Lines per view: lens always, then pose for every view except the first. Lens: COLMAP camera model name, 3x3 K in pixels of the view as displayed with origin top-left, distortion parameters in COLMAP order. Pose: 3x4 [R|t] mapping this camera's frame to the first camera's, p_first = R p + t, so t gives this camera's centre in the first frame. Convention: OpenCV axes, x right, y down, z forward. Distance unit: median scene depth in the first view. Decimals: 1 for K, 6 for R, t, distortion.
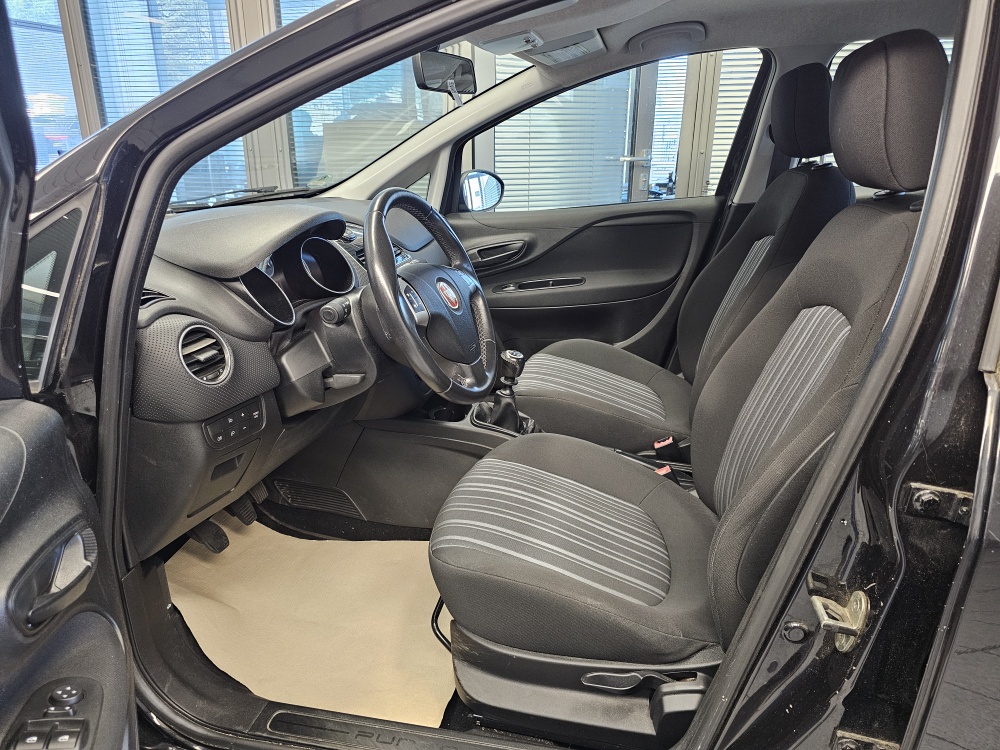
lens RADIAL K [[670.9, 0, 496.6], [0, 670.9, 360.0], [0, 0, 1]] dist [0.089468, -0.116141]
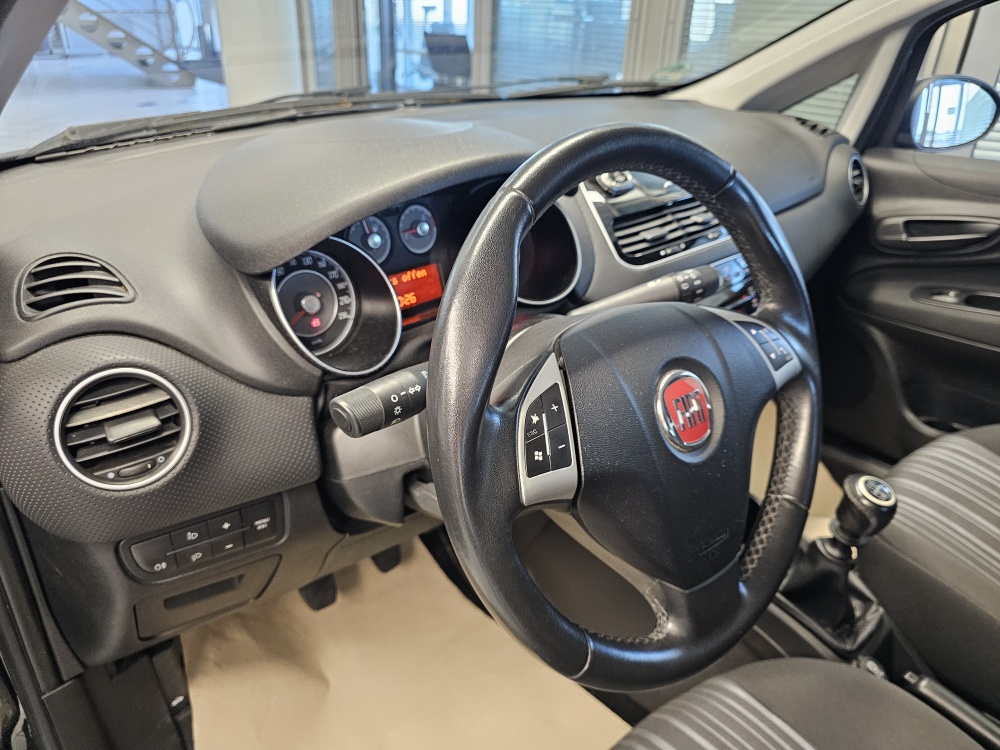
lens RADIAL K [[699.8, 0, 497.9], [0, 699.8, 366.3], [0, 0, 1]] dist [0.041011, -0.074756]
pose [[0.818951, 0.291524, -0.494301, 0.037881], [-0.212996, 0.954242, 0.209895, -0.187563], [0.532872, -0.066610, 0.843570, 0.599759]]
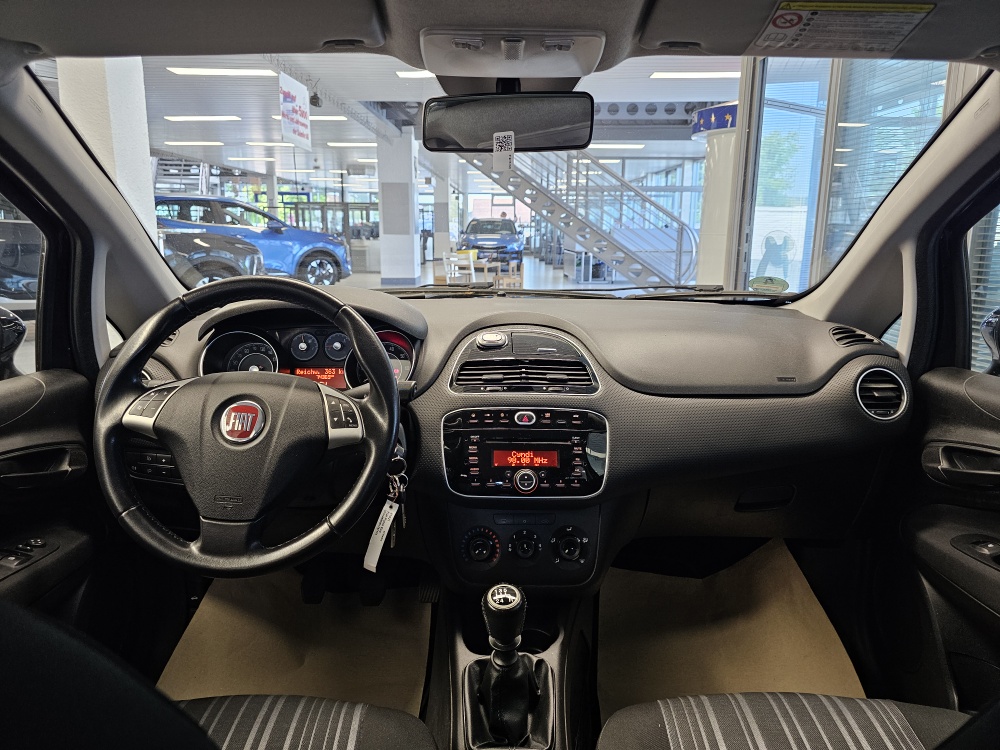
lens RADIAL K [[670.9, 0, 496.6], [0, 670.9, 360.0], [0, 0, 1]] dist [0.089468, -0.116141]
pose [[0.217059, 0.187511, -0.957980, 0.699206], [-0.319468, 0.940979, 0.111798, -0.335303], [0.922402, 0.281777, 0.264152, 1.067403]]
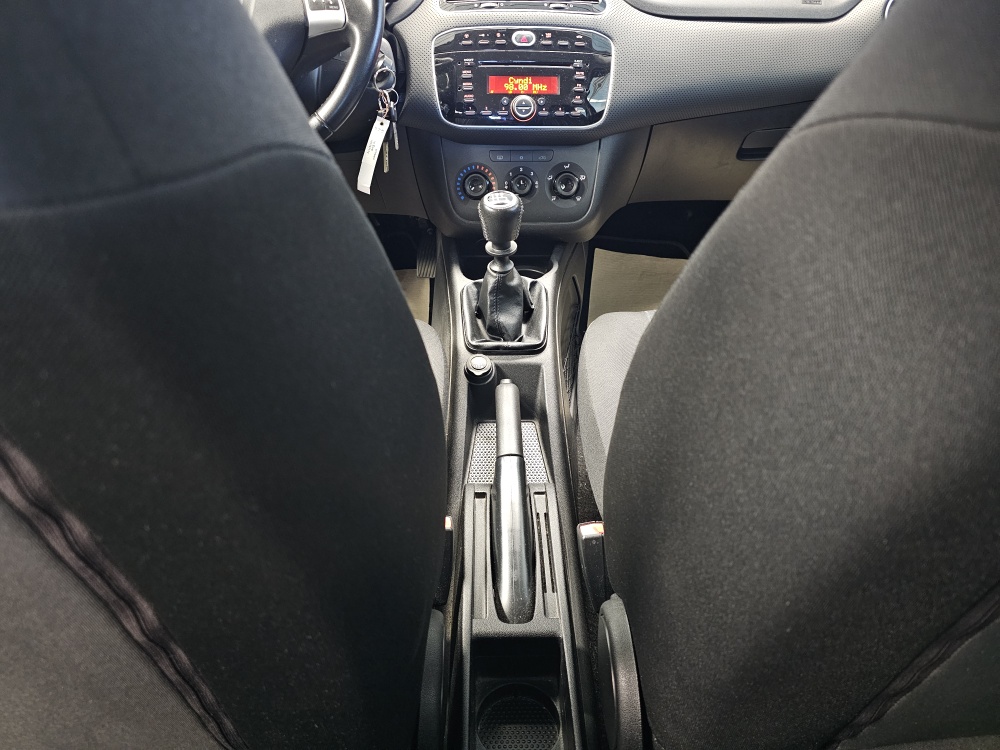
lens RADIAL K [[679.0, 0, 494.3], [0, 679.0, 363.8], [0, 0, 1]] dist [0.054676, -0.066336]
pose [[0.223731, 0.492677, -0.840960, 0.752004], [-0.319299, 0.852267, 0.414354, -0.163482], [0.920865, 0.175814, 0.347990, 1.110138]]
